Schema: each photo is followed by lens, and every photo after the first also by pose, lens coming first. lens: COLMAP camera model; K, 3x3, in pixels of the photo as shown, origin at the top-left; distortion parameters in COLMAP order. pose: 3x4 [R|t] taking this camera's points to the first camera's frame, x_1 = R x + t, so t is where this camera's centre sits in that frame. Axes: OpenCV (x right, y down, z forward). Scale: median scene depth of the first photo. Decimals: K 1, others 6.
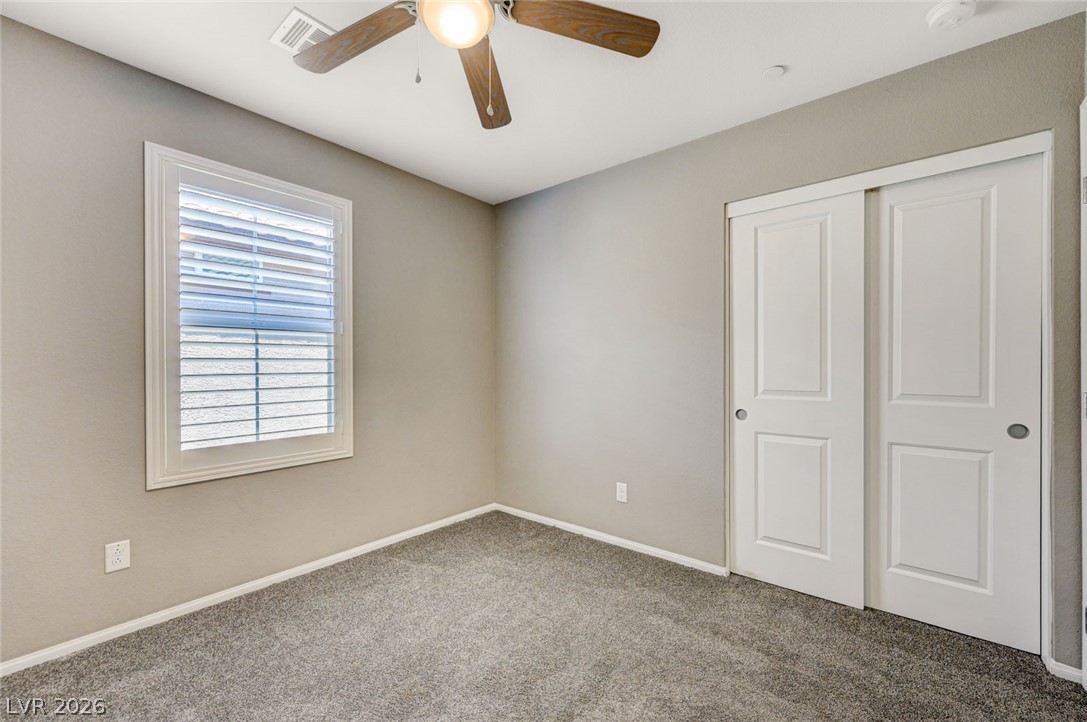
lens RADIAL K [[460.7, 0, 550.5], [0, 460.7, 361.3], [0, 0, 1]] dist [0.001996, -0.000146]
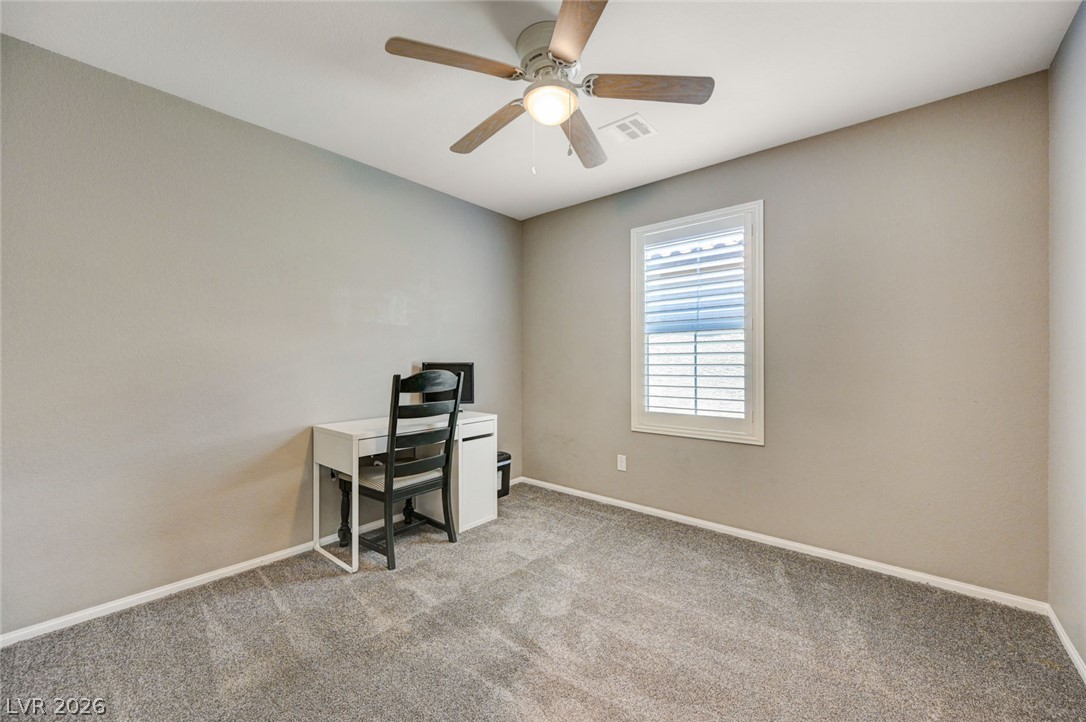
lens RADIAL K [[425.1, 0, 536.9], [0, 425.1, 358.4], [0, 0, 1]] dist [-0.003226, 0.000001]
pose [[-0.044222, -0.014302, -0.998919, 0.605899], [0.001366, 0.999896, -0.014377, 0.026984], [0.999021, -0.002000, -0.044198, 0.591544]]
